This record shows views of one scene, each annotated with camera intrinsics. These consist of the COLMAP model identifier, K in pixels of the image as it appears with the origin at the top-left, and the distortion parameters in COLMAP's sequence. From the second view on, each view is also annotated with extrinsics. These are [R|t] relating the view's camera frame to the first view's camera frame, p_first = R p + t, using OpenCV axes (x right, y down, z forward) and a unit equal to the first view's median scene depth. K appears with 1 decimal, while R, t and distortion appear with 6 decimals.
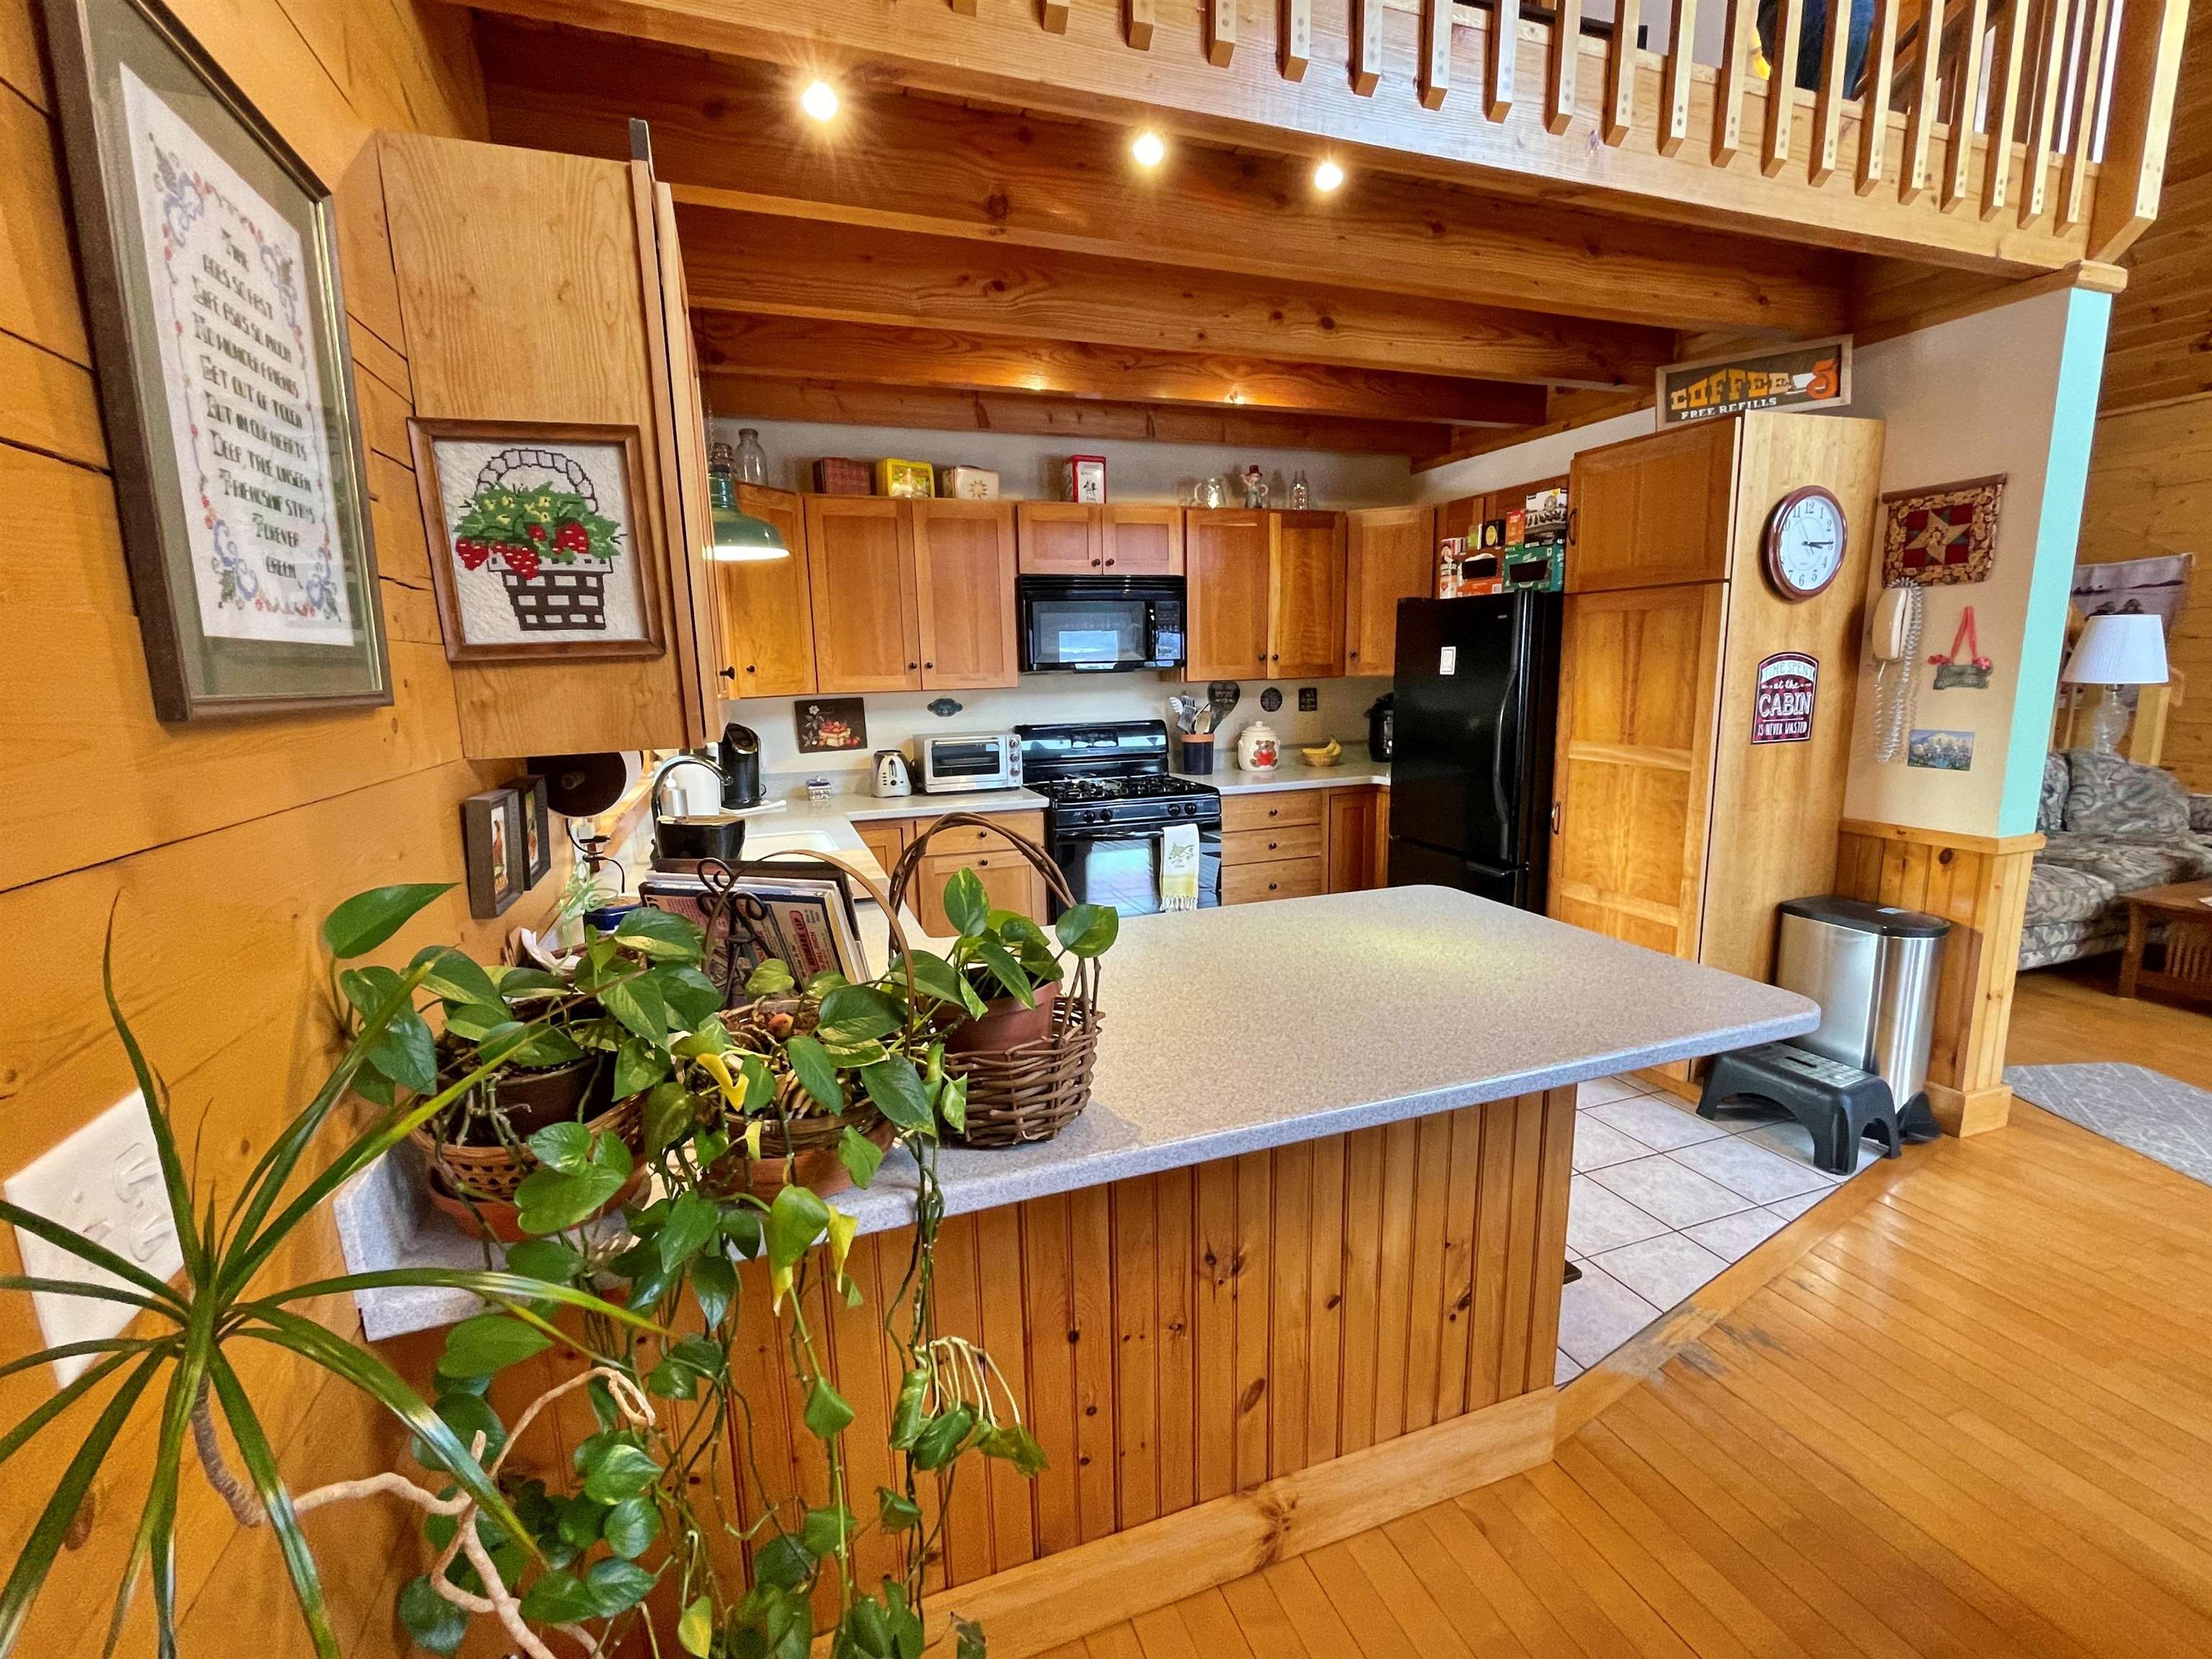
lens RADIAL K [[938.8, 0, 1108.9], [0, 938.8, 829.2], [0, 0, 1]] dist [-0.001085, -0.000632]
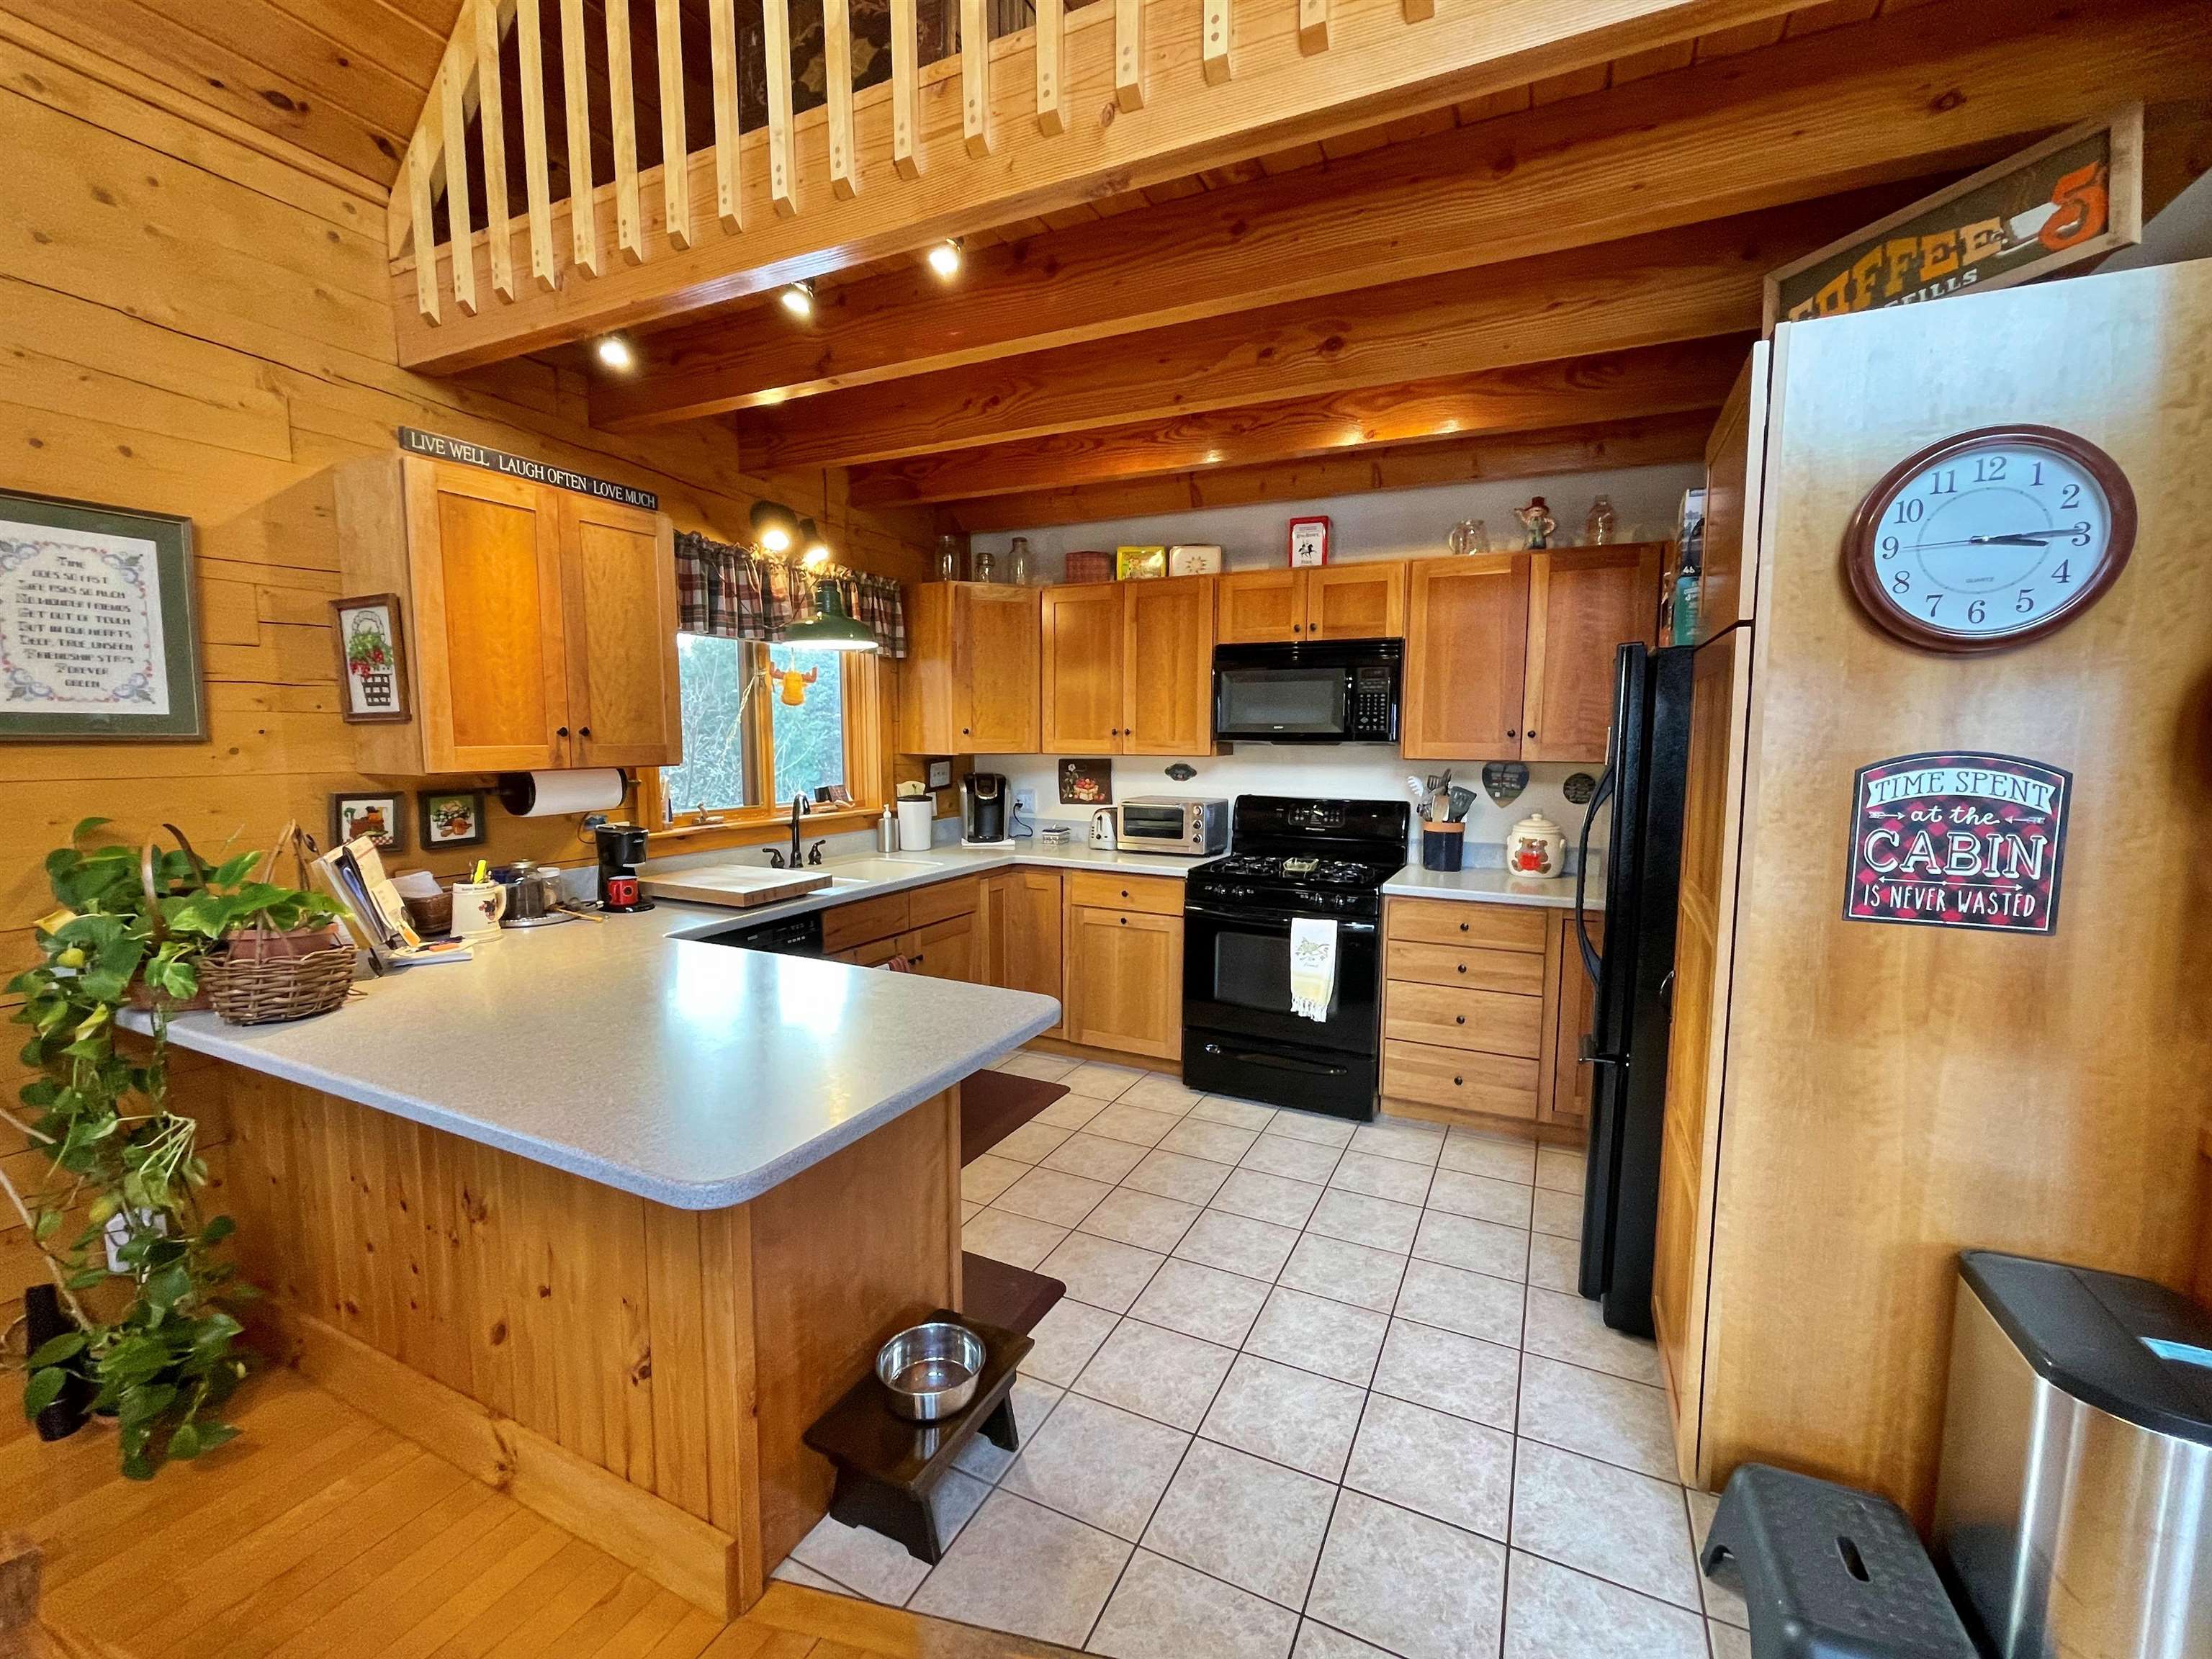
lens RADIAL K [[938.8, 0, 1108.9], [0, 938.8, 829.2], [0, 0, 1]] dist [-0.001085, -0.000632]
pose [[0.697499, 0.101164, -0.709409, 0.603796], [-0.146626, 0.989187, -0.003102, -0.061451], [0.701425, 0.106181, 0.704790, 0.253973]]
